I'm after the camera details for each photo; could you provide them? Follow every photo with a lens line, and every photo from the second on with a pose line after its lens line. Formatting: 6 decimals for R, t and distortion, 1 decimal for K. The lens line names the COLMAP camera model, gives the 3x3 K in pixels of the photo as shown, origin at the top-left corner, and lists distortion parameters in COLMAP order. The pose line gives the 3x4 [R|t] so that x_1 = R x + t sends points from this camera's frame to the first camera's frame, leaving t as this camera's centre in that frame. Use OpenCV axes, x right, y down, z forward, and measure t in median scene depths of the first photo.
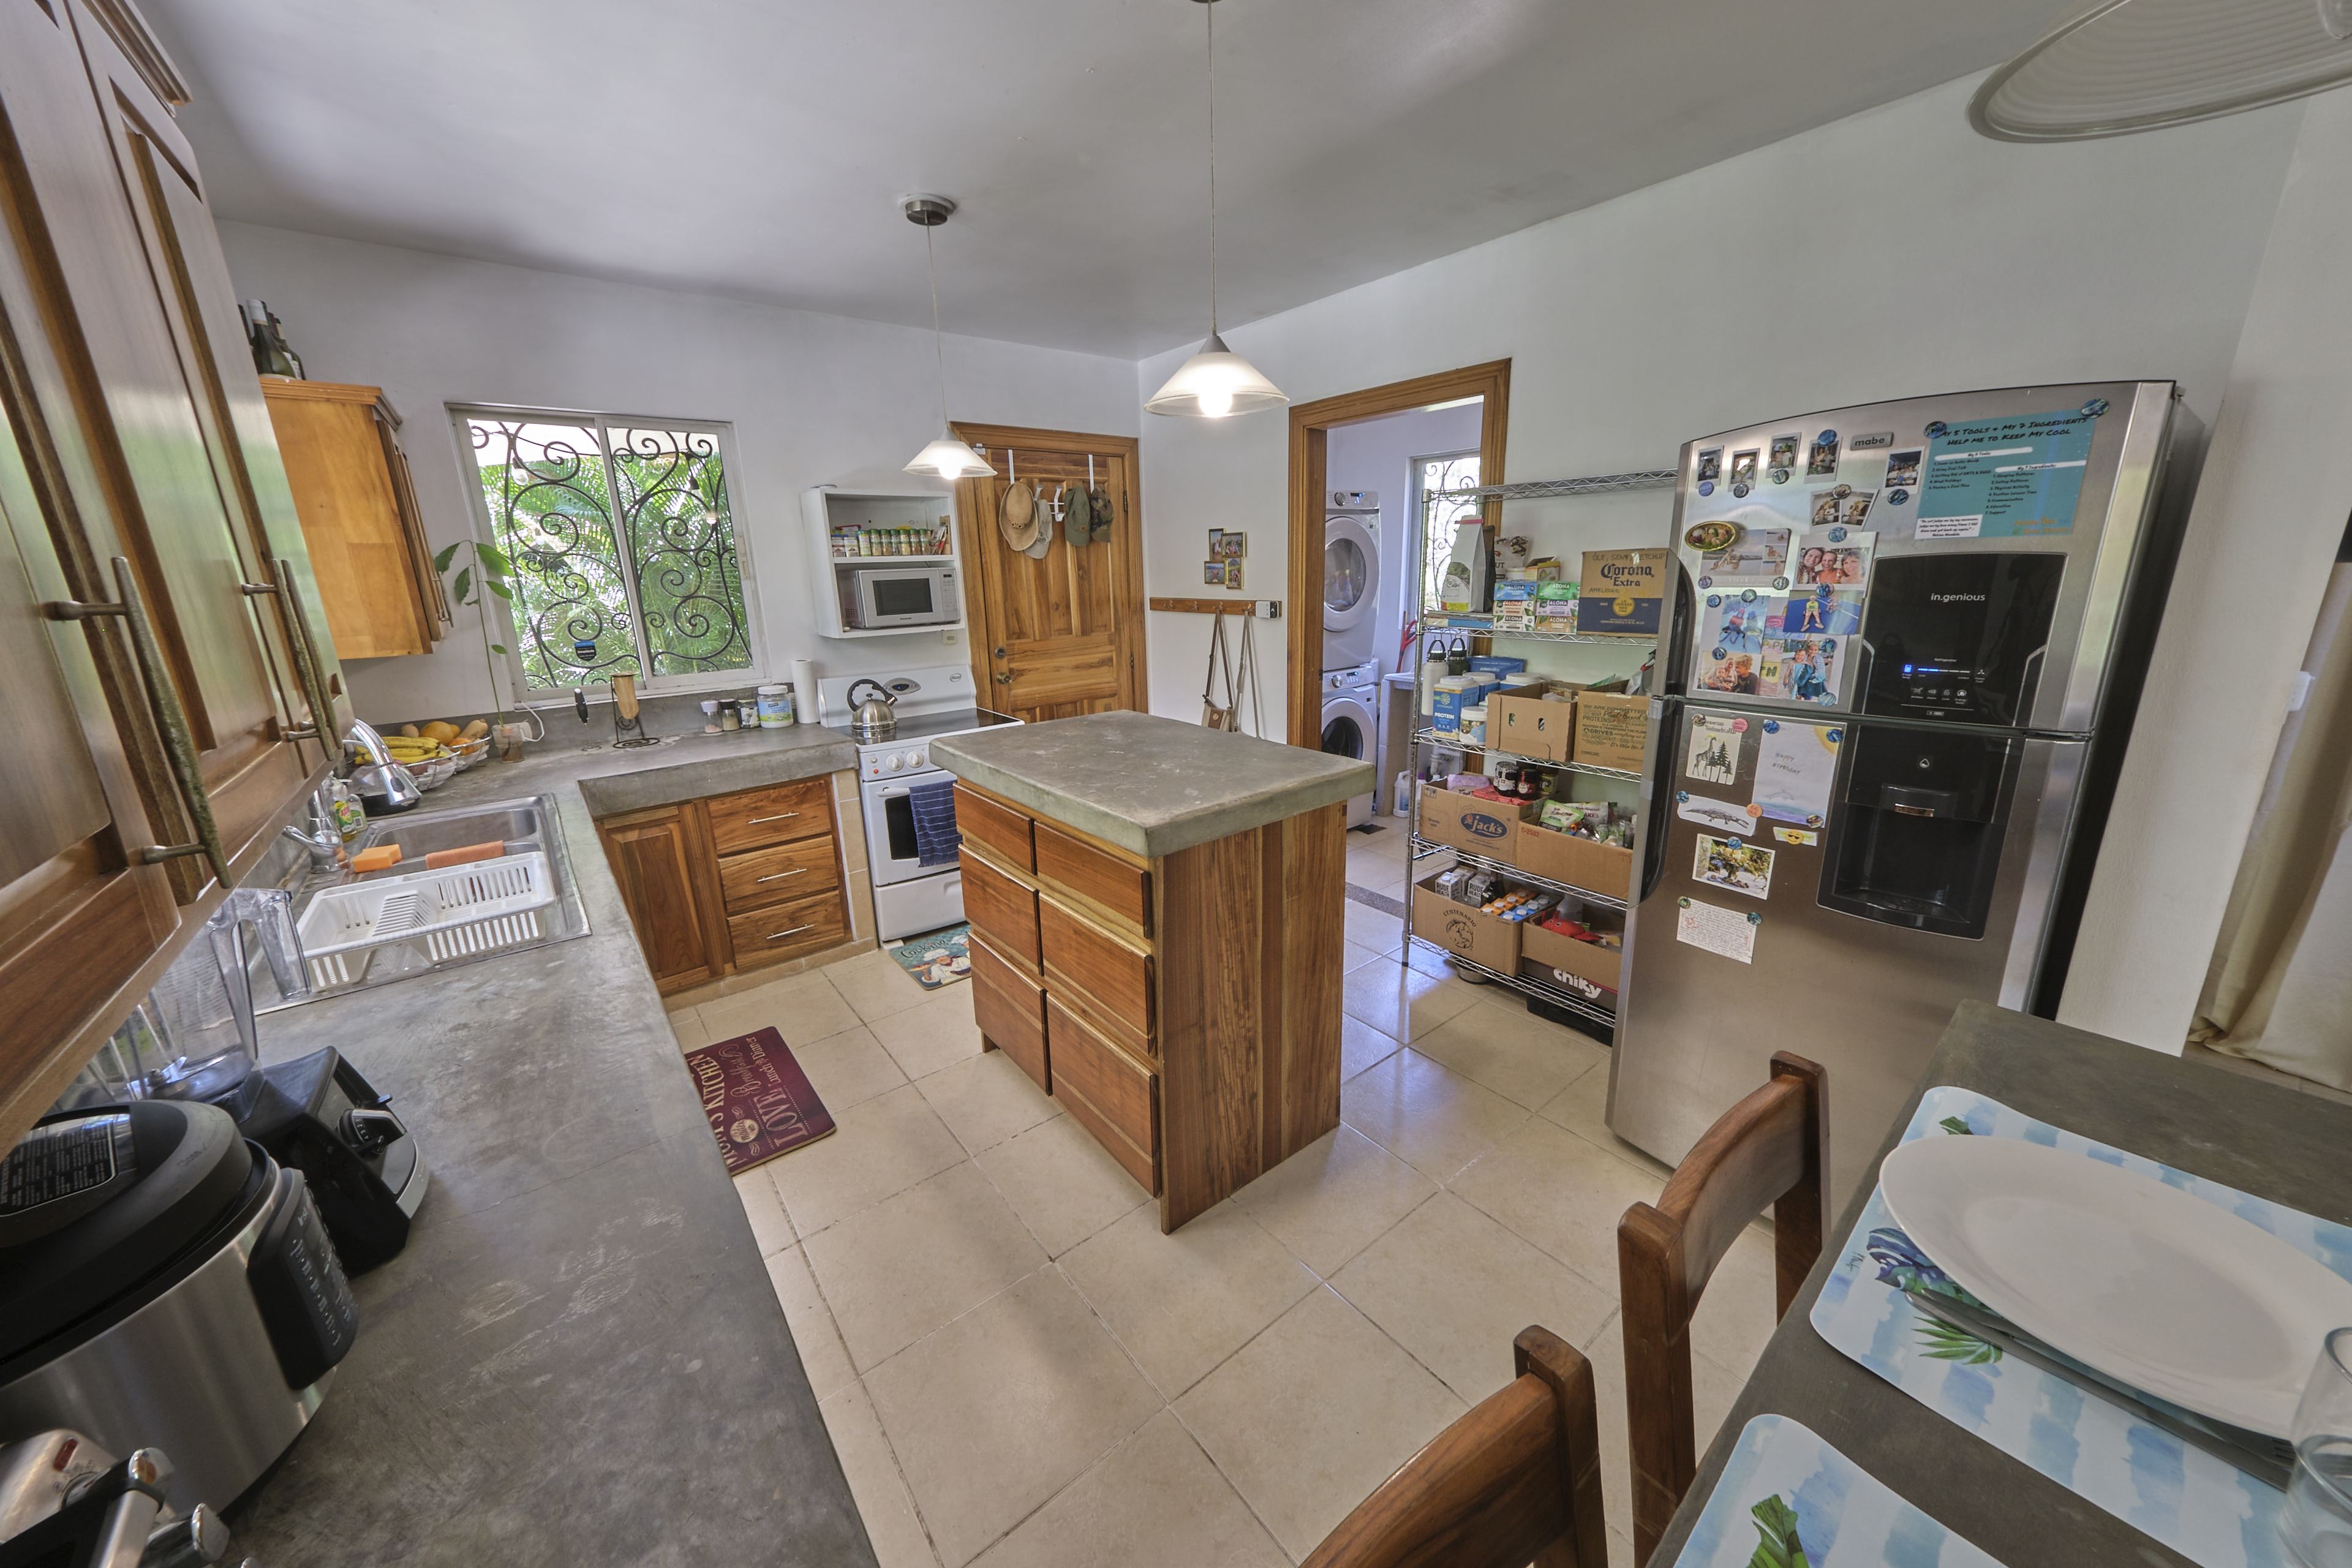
lens RADIAL K [[826.2, 0, 1184.2], [0, 826.2, 773.2], [0, 0, 1]] dist [0.011373, -0.000513]
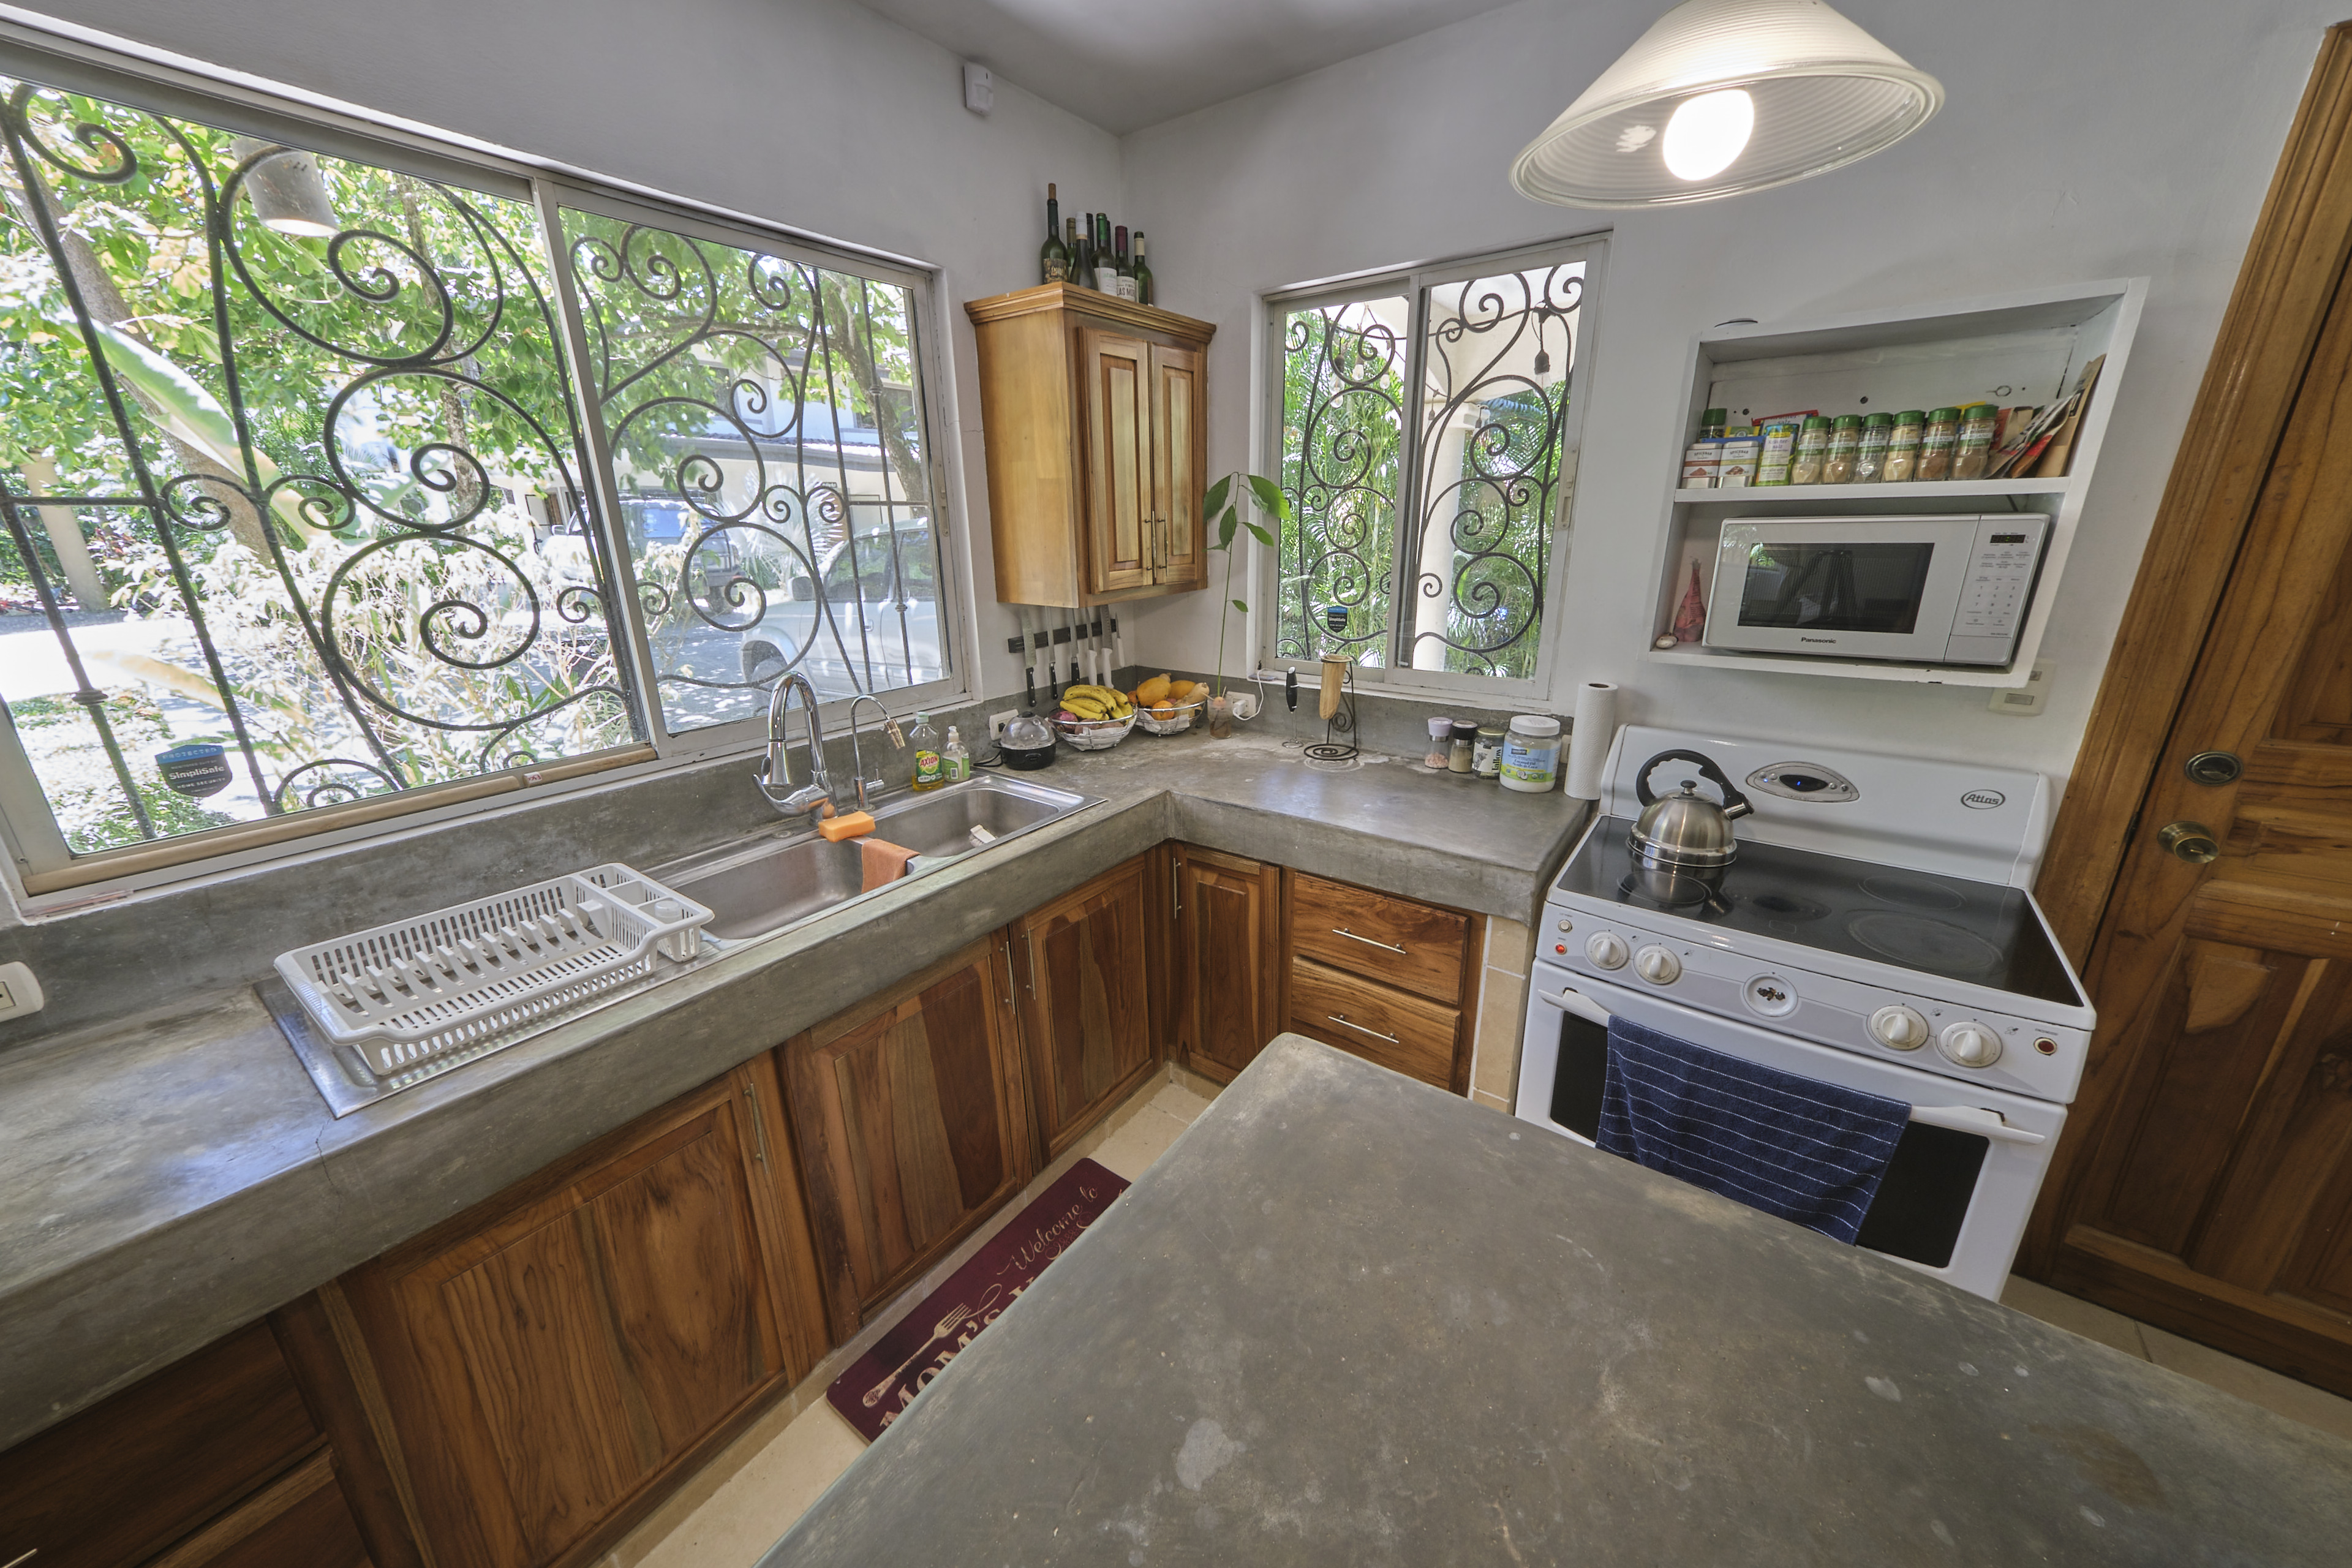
lens RADIAL K [[826.2, 0, 1181.4], [0, 826.2, 772.6], [0, 0, 1]] dist [0.011373, -0.000513]
pose [[0.267703, 0.311593, -0.911727, -0.027387], [-0.237089, 0.938471, 0.251118, -0.164612], [0.933876, 0.148935, 0.325106, 0.621167]]
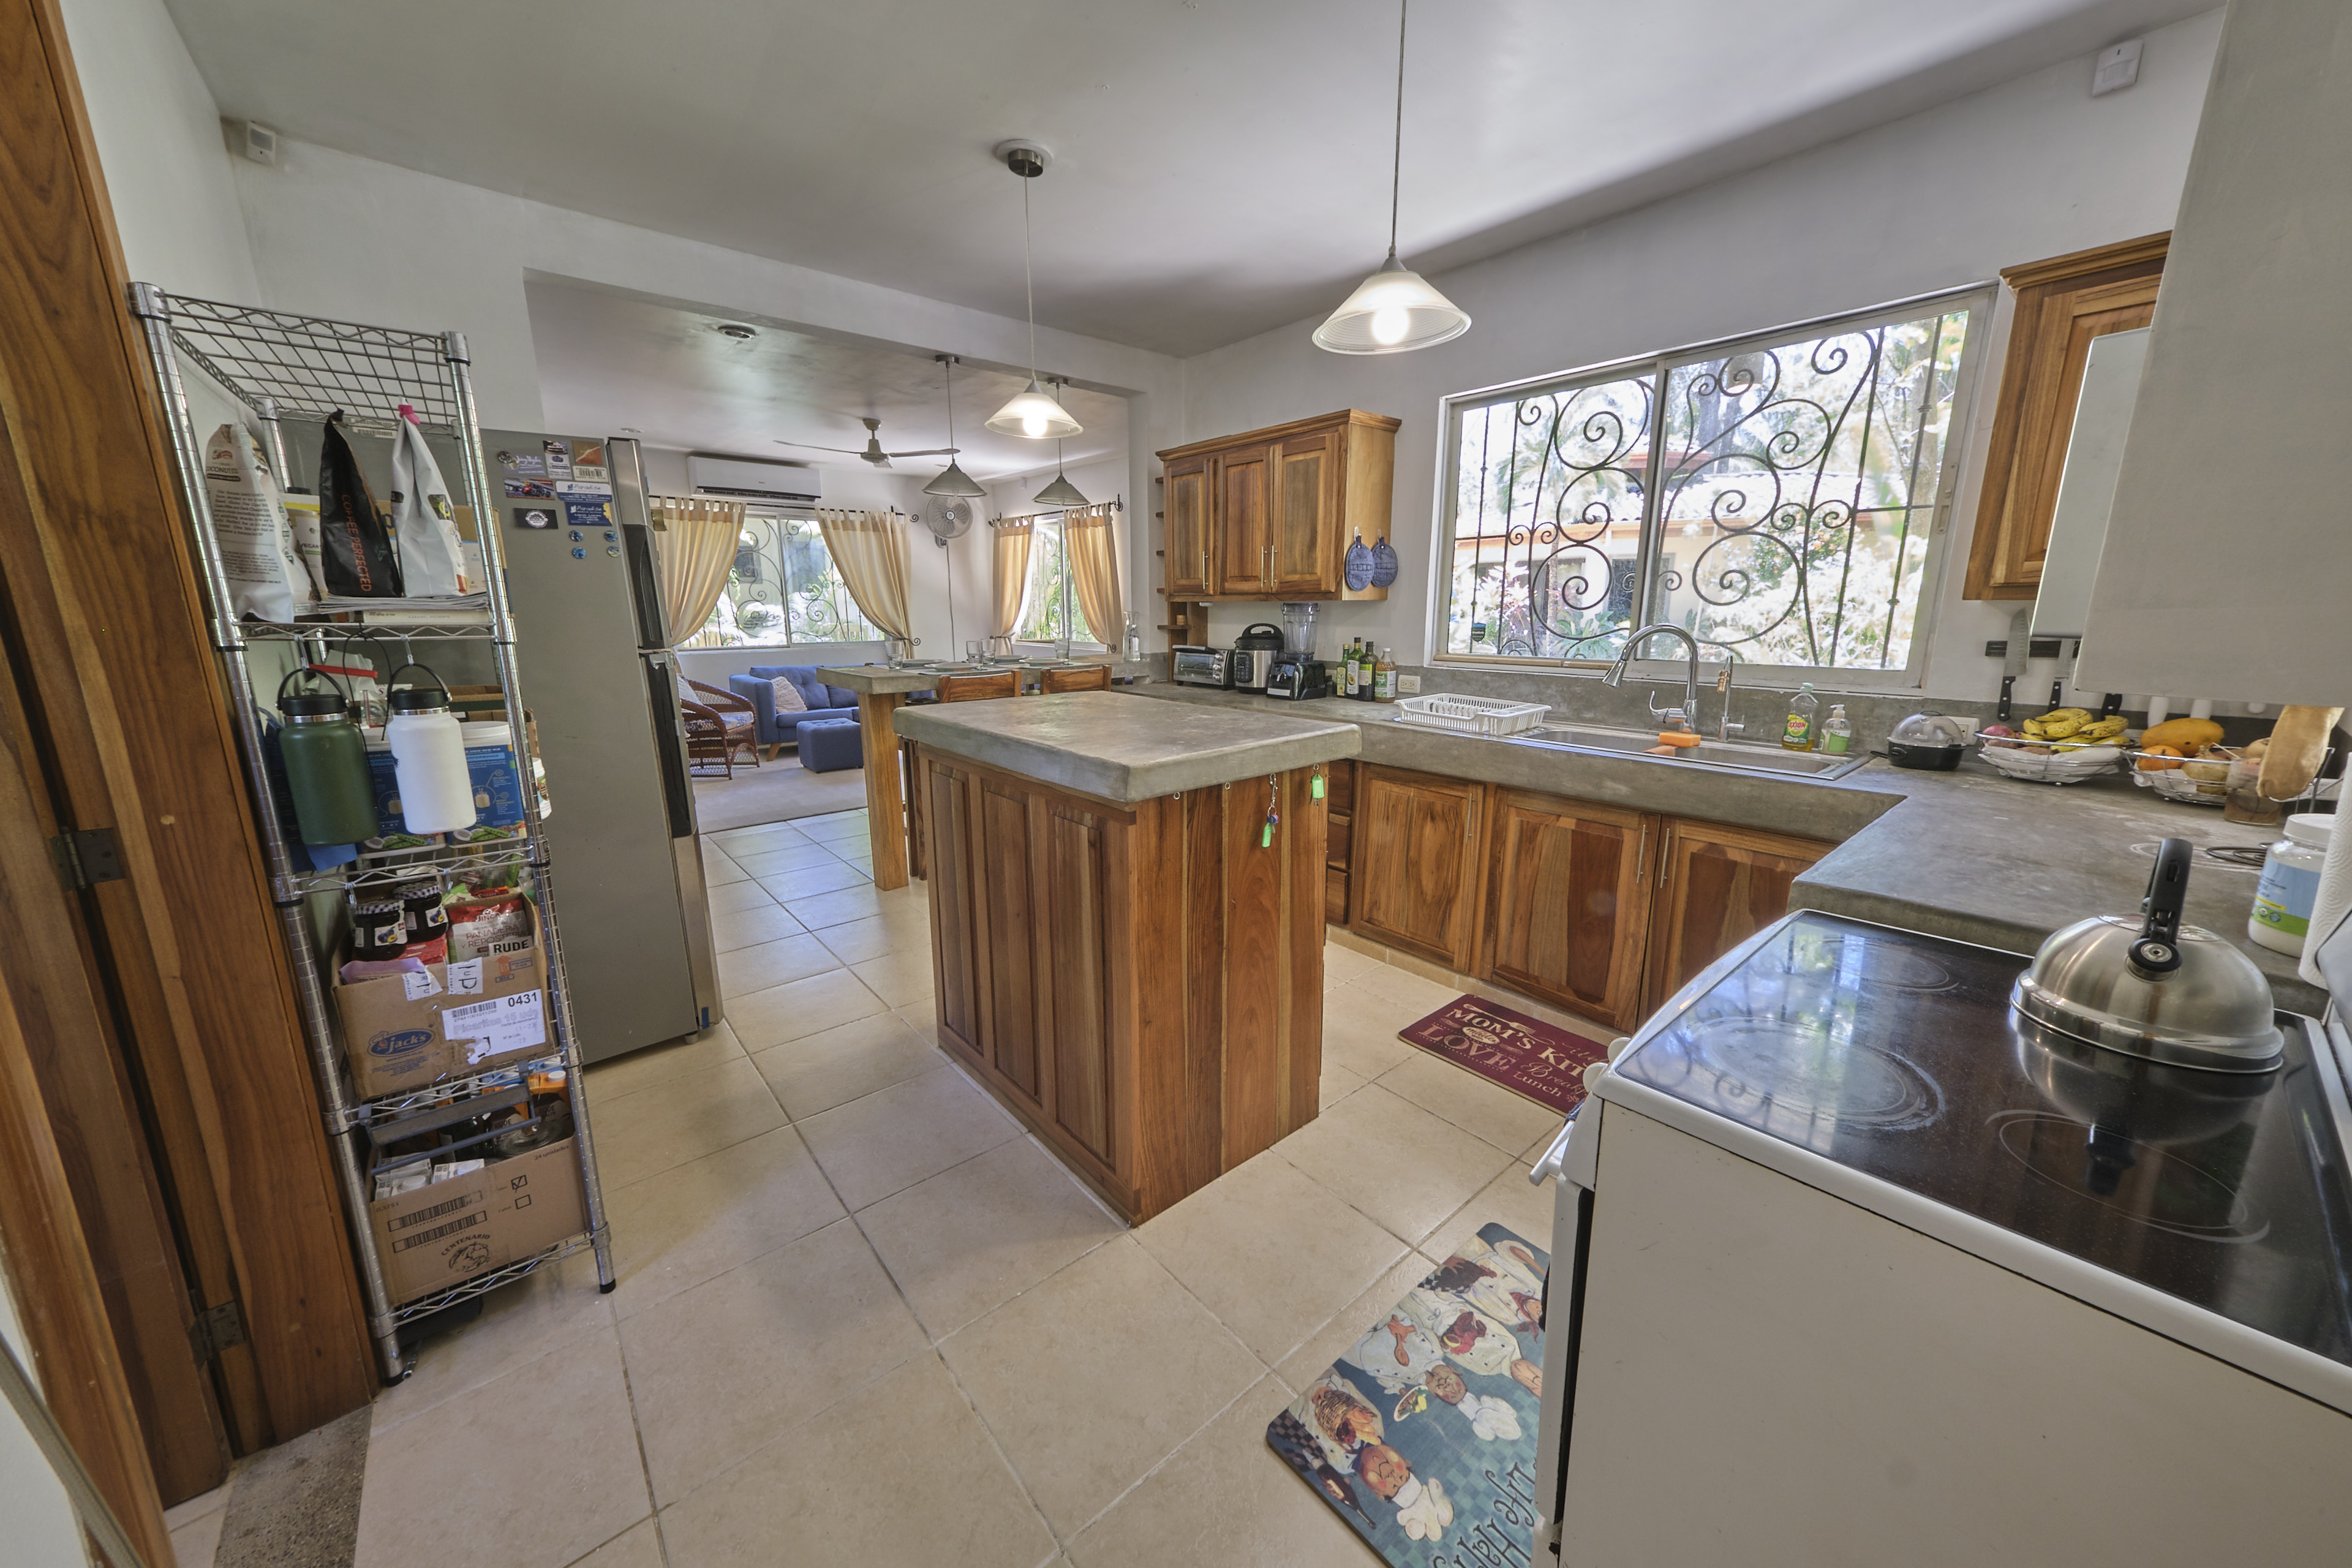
lens RADIAL K [[826.2, 0, 1182.1], [0, 826.2, 772.5], [0, 0, 1]] dist [0.011373, -0.000513]
pose [[-0.998954, 0.034908, -0.029549, -0.082272], [0.018321, 0.897423, 0.440790, -0.268044], [0.041905, 0.439787, -0.897124, 1.300400]]
